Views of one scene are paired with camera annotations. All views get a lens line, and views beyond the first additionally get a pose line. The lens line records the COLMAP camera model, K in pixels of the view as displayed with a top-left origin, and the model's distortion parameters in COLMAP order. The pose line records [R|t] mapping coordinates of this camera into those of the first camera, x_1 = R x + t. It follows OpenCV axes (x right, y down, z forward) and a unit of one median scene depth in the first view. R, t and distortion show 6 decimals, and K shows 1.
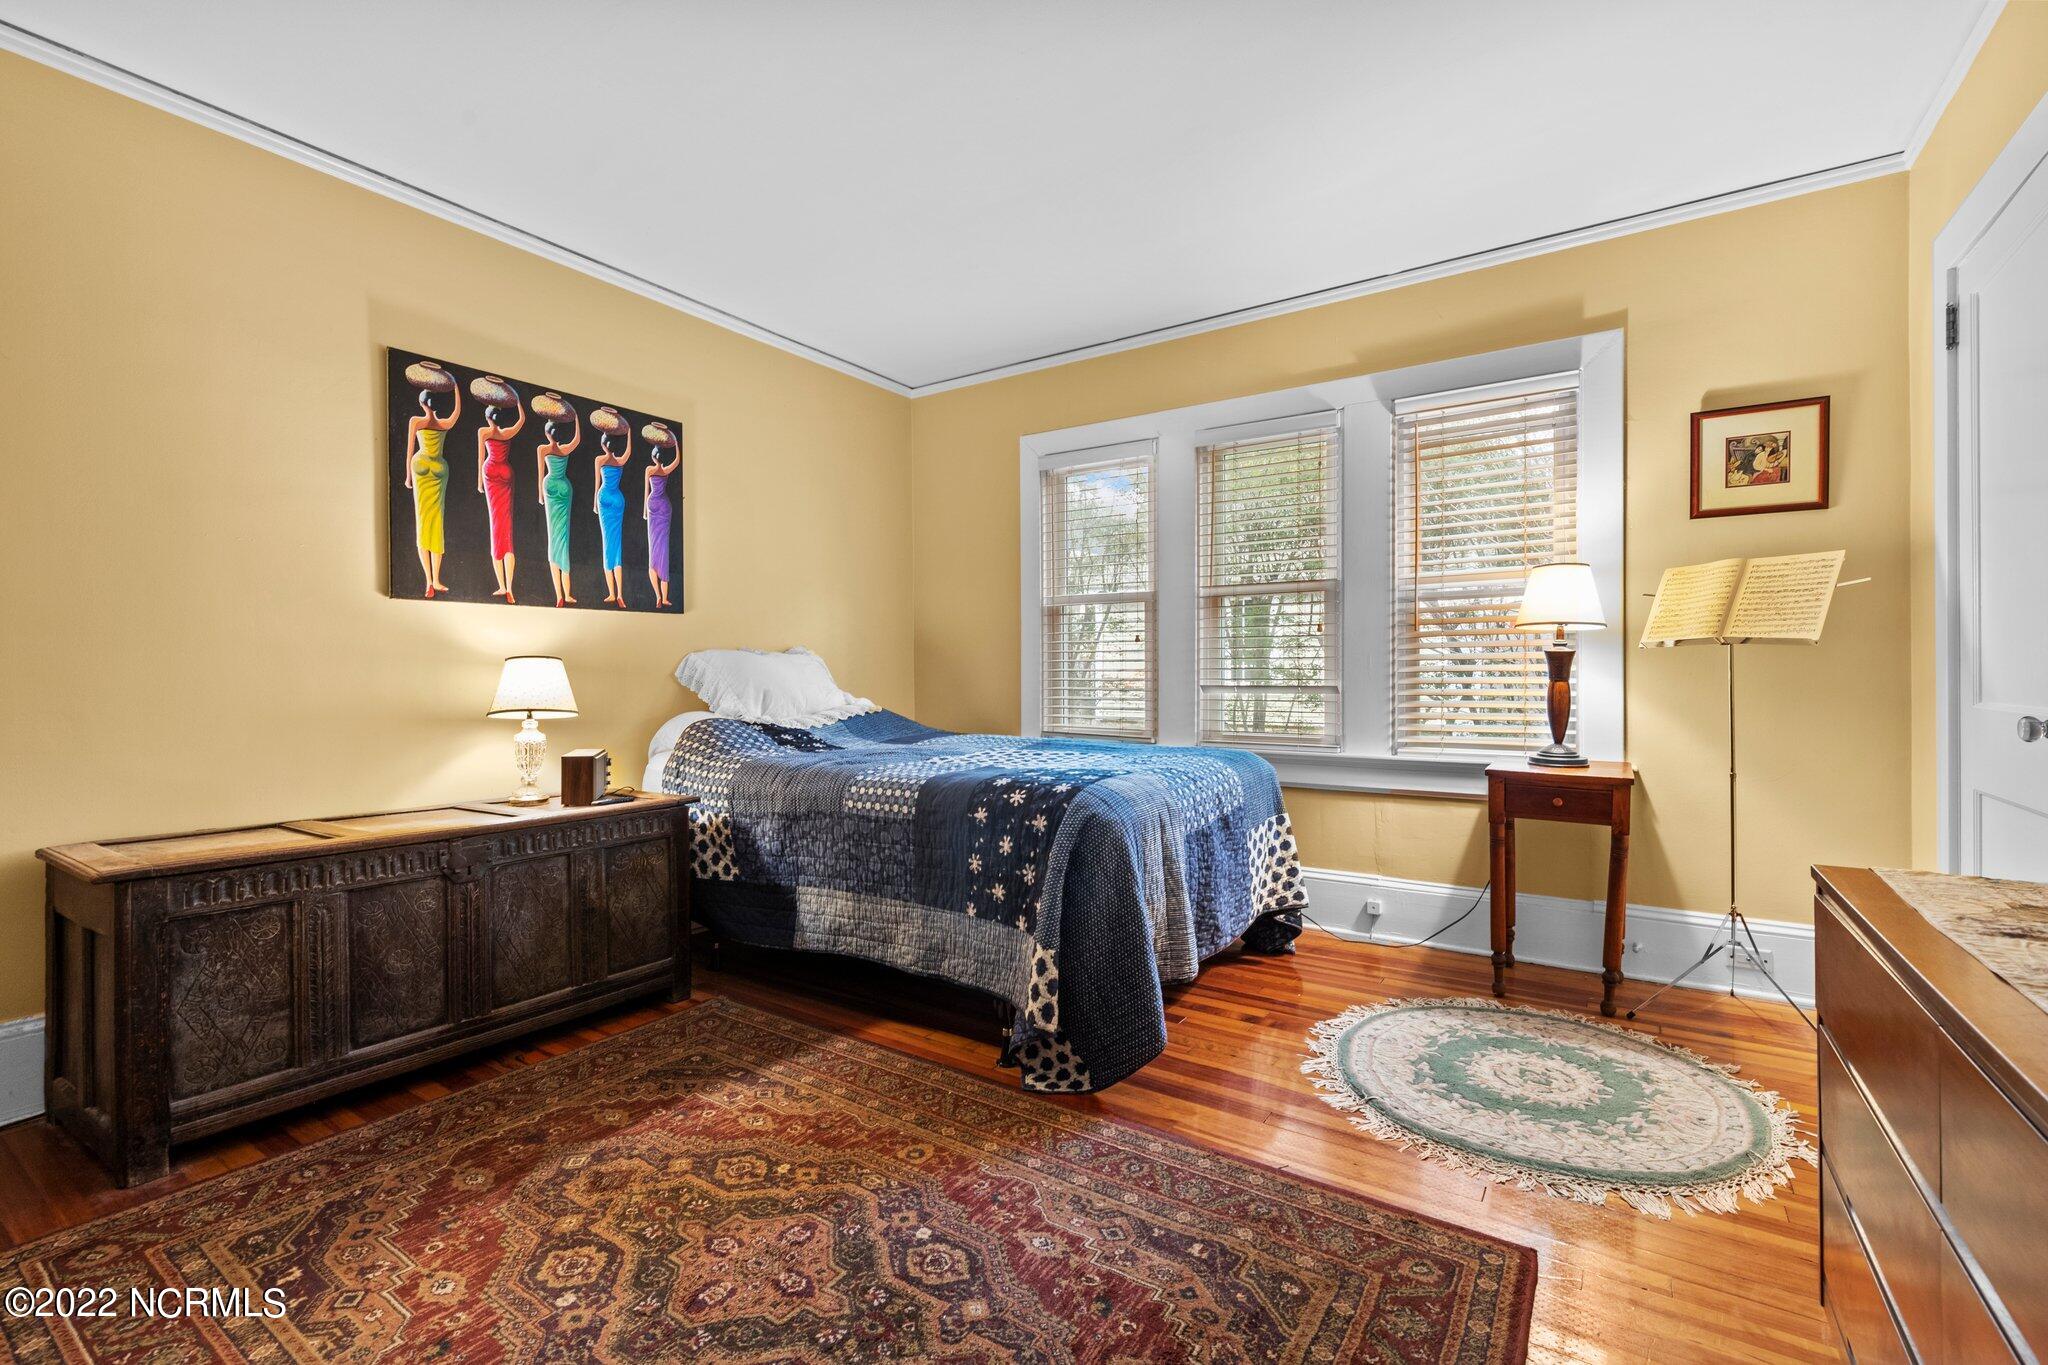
lens RADIAL K [[886.9, 0, 1024.6], [0, 886.9, 677.8], [0, 0, 1]] dist [0.002736, -0.000355]
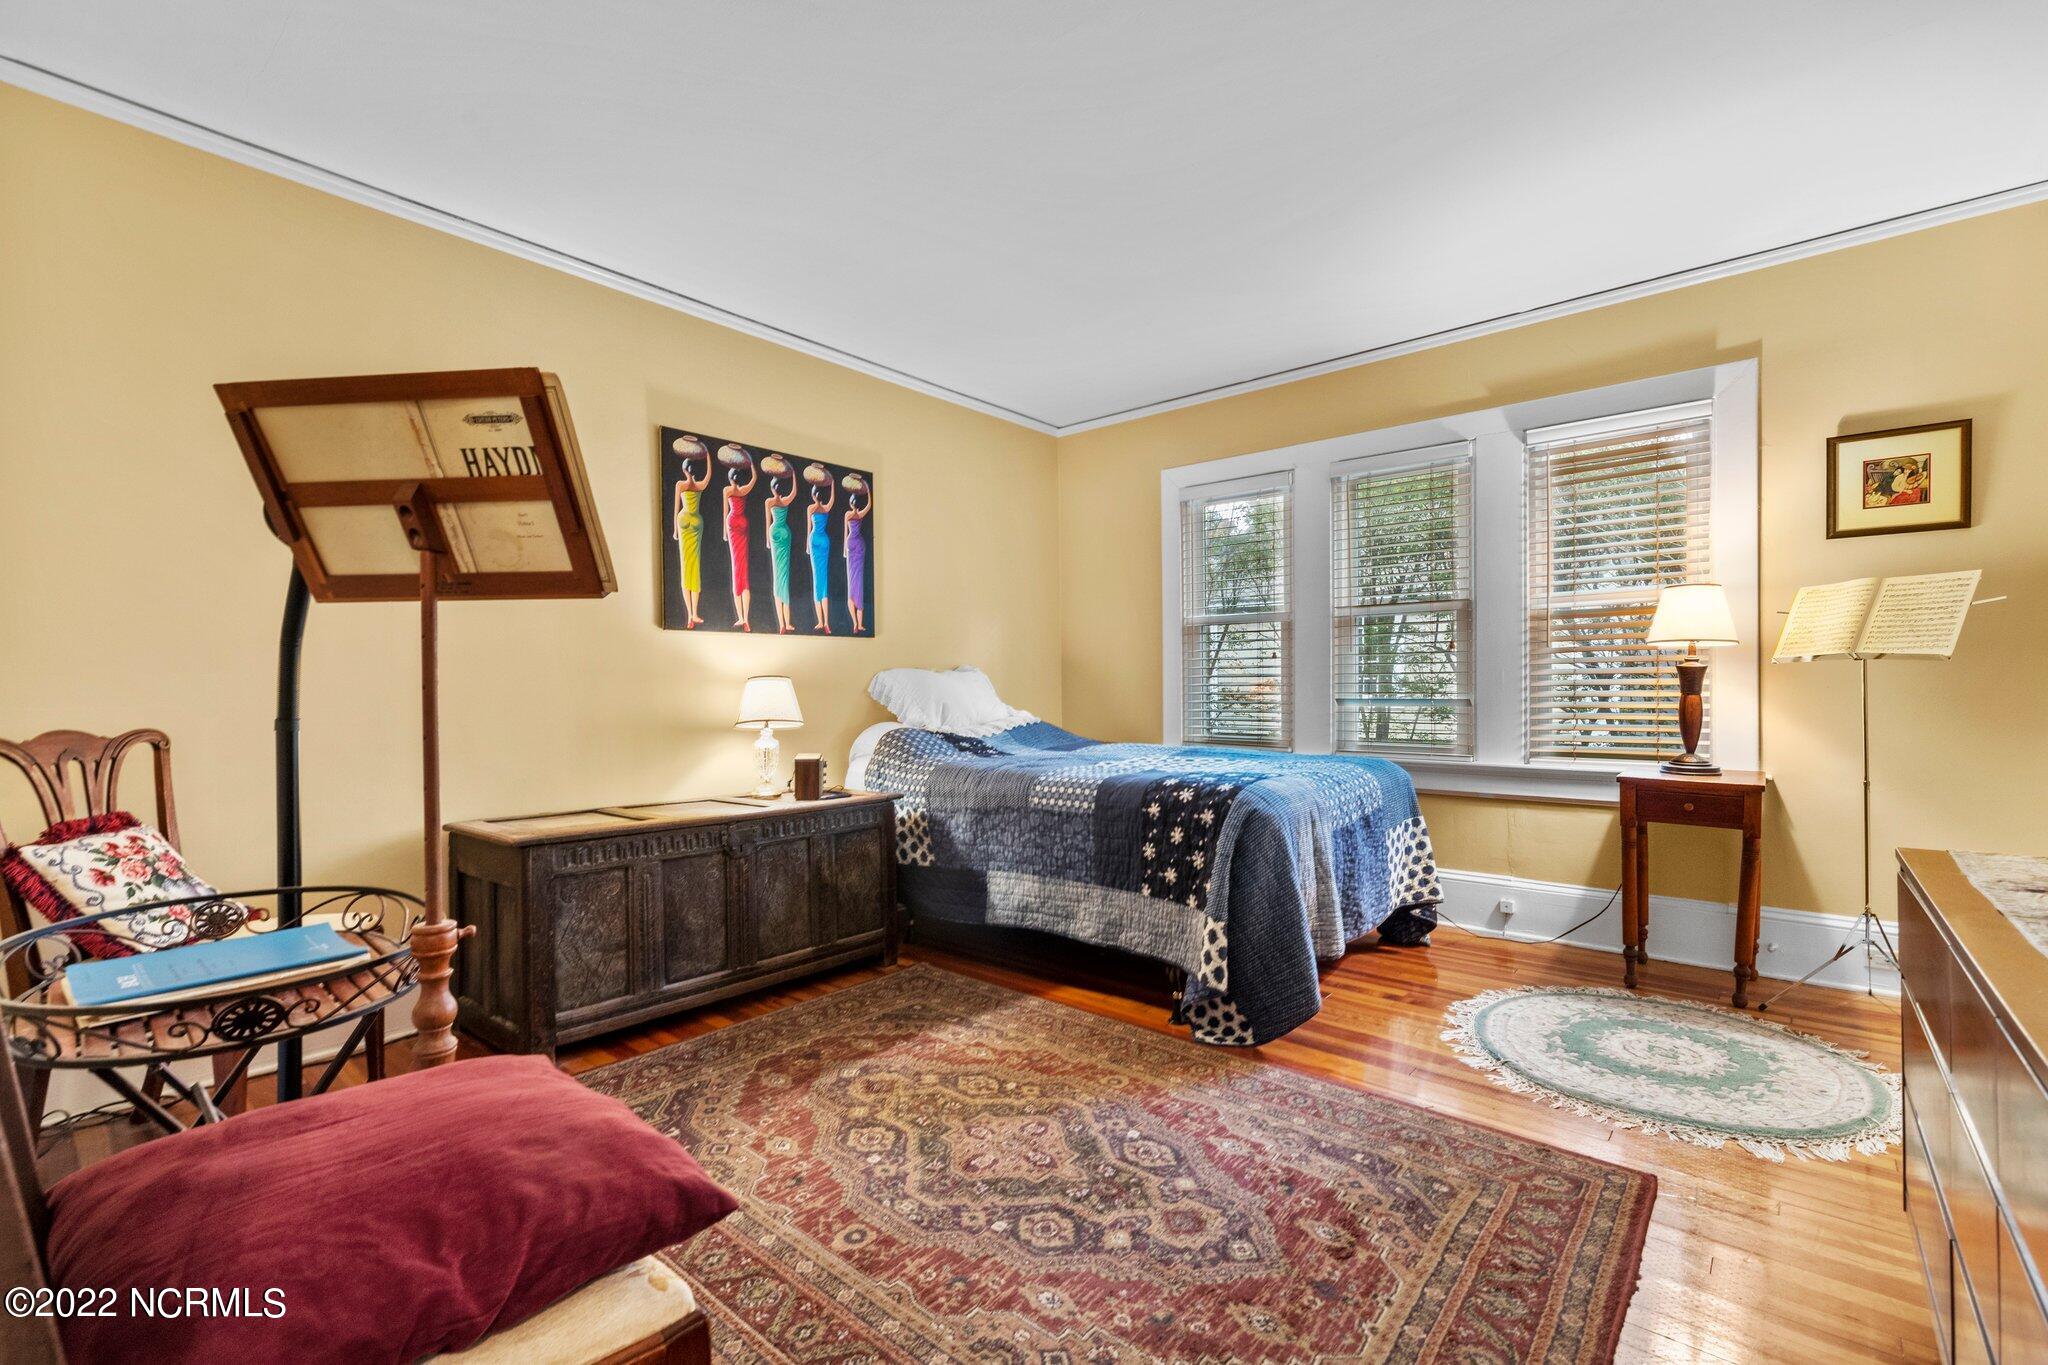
lens RADIAL K [[886.9, 0, 1023.7], [0, 886.9, 693.8], [0, 0, 1]] dist [0.002736, -0.000355]
pose [[0.993029, -0.002541, -0.117844, -0.080020], [0.002845, 0.999993, 0.002413, -0.002329], [0.117837, -0.002732, 0.993029, -0.181704]]
